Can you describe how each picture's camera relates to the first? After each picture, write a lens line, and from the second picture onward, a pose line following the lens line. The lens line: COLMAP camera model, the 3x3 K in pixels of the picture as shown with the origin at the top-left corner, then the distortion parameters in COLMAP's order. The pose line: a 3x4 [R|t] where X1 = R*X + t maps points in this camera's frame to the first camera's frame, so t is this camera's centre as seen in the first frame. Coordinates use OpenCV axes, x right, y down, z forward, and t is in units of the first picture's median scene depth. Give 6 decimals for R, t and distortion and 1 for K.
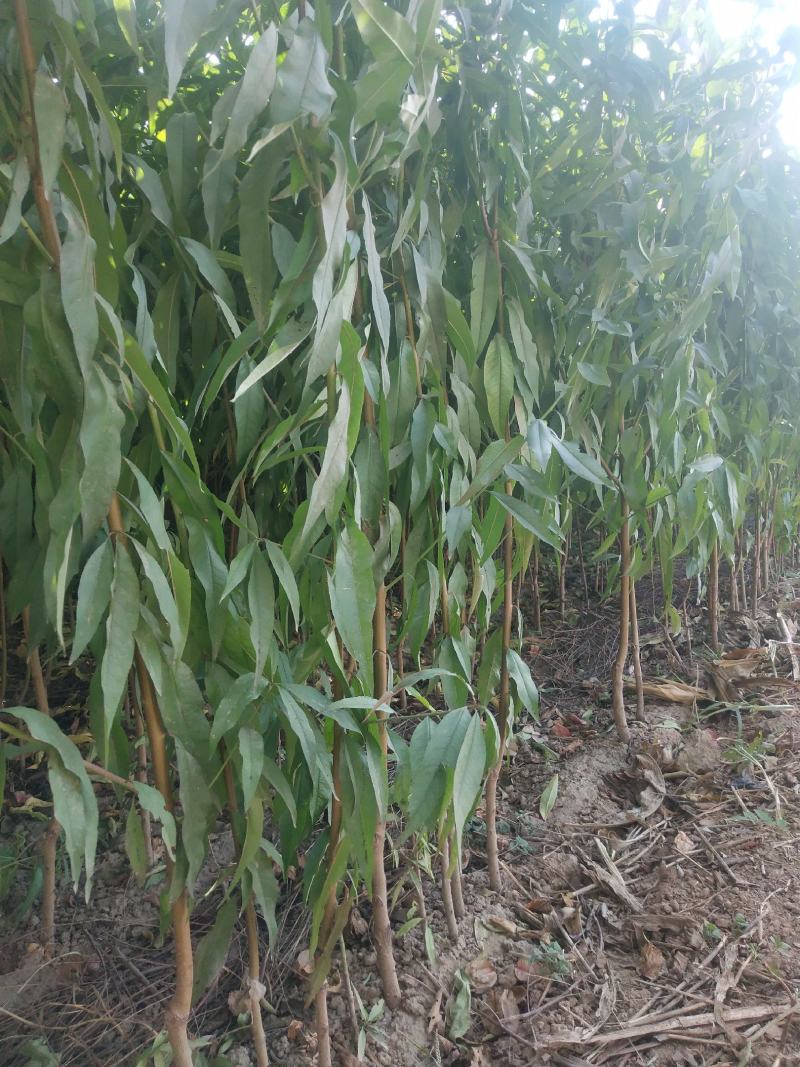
lens RADIAL K [[829.5, 0, 398.0], [0, 829.5, 539.8], [0, 0, 1]] dist [-0.000756, 0.066066]
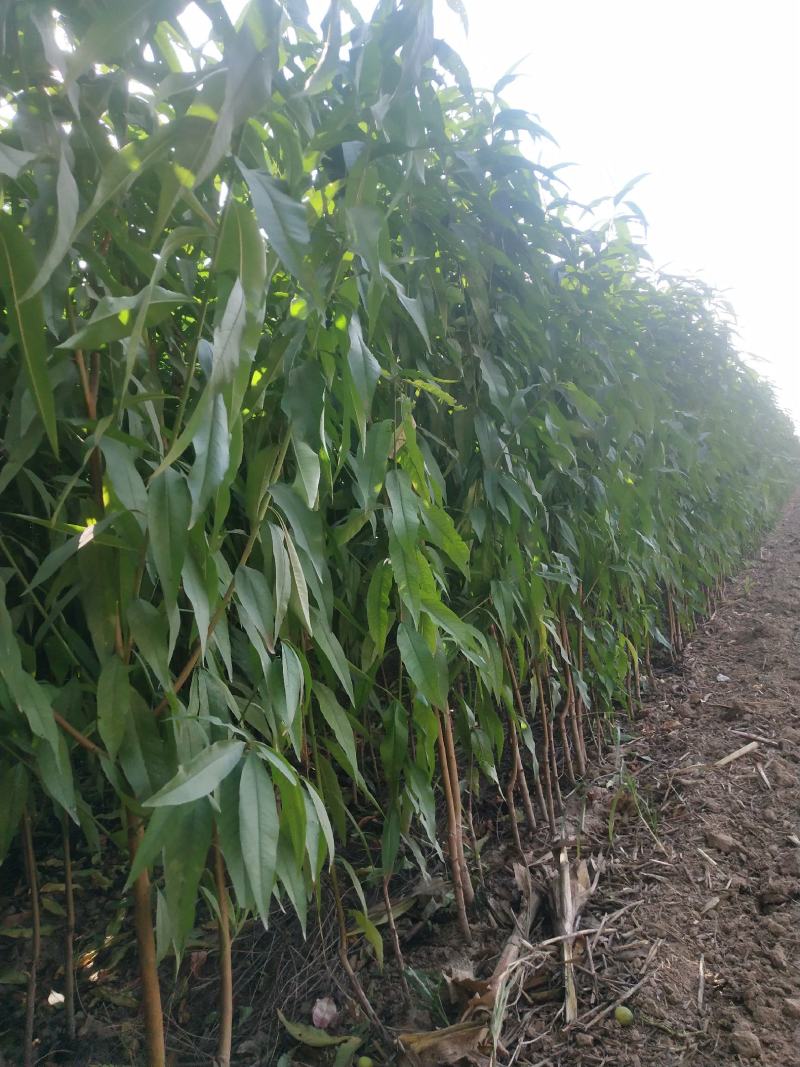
lens RADIAL K [[829.5, 0, 398.0], [0, 829.5, 539.8], [0, 0, 1]] dist [-0.000756, 0.066066]
pose [[0.991889, -0.077062, 0.101080, 0.336529], [0.089465, 0.988172, -0.124546, -0.101293], [-0.090287, 0.132579, 0.987052, 0.408764]]
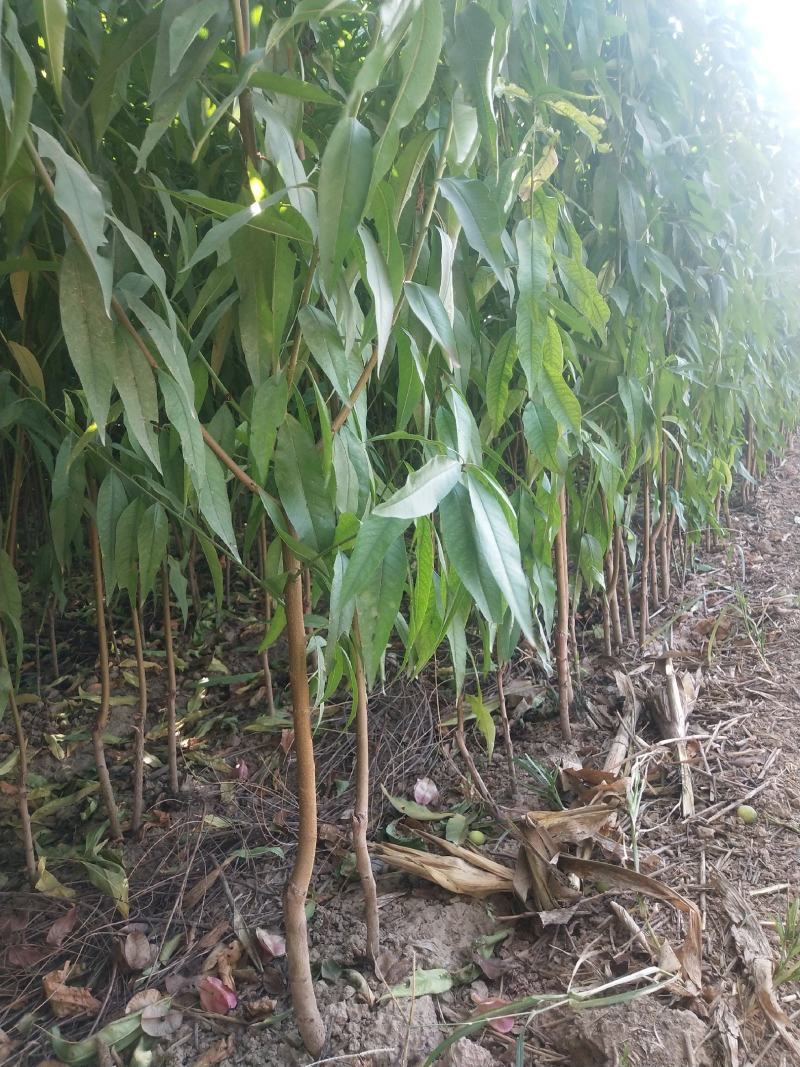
lens RADIAL K [[829.5, 0, 398.0], [0, 829.5, 539.8], [0, 0, 1]] dist [-0.000756, 0.066066]
pose [[0.997467, -0.023231, 0.067236, 0.256311], [0.019059, 0.997892, 0.062039, -0.058143], [-0.068535, -0.060601, 0.995806, 0.477420]]
